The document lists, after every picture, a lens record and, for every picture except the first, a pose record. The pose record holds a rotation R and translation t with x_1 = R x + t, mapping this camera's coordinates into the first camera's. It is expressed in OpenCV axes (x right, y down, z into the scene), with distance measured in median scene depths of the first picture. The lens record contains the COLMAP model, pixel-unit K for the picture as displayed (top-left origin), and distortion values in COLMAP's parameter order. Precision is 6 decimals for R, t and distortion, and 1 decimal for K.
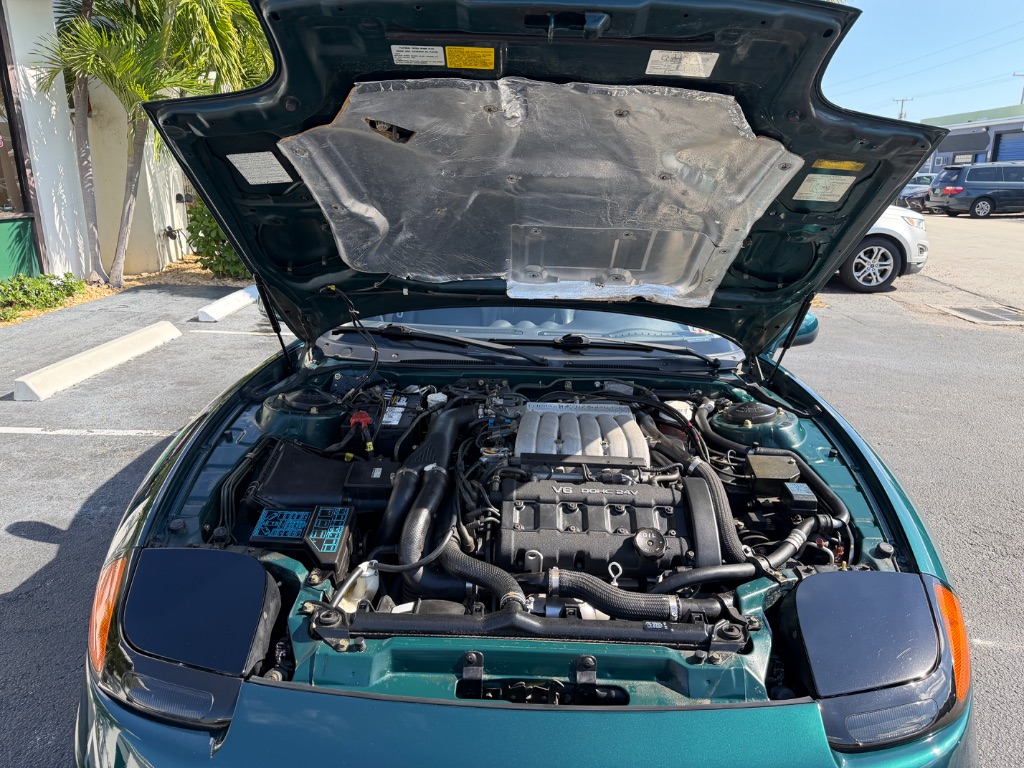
lens RADIAL K [[737.8, 0, 515.3], [0, 737.8, 389.2], [0, 0, 1]] dist [-0.003555, -0.000430]
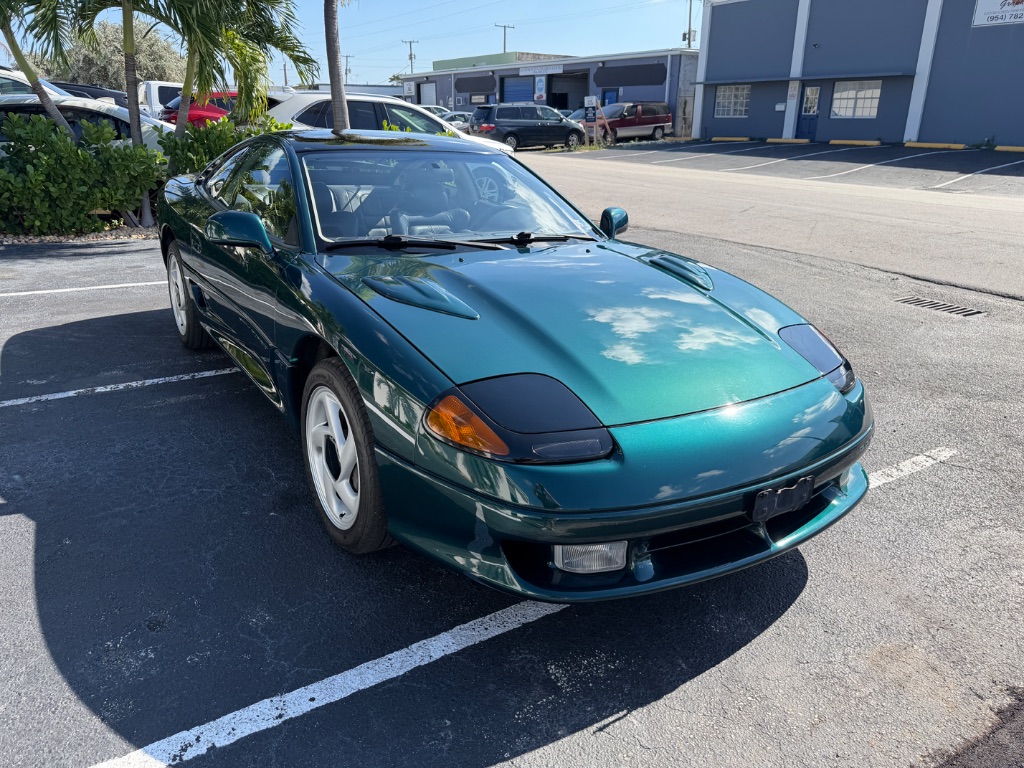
lens RADIAL K [[743.1, 0, 515.6], [0, 743.1, 390.3], [0, 0, 1]] dist [0.002795, -0.005085]
pose [[0.821866, -0.187590, 0.537909, -0.206967], [0.145905, 0.982048, 0.119552, 0.013562], [-0.550680, -0.019772, 0.834482, -0.036597]]
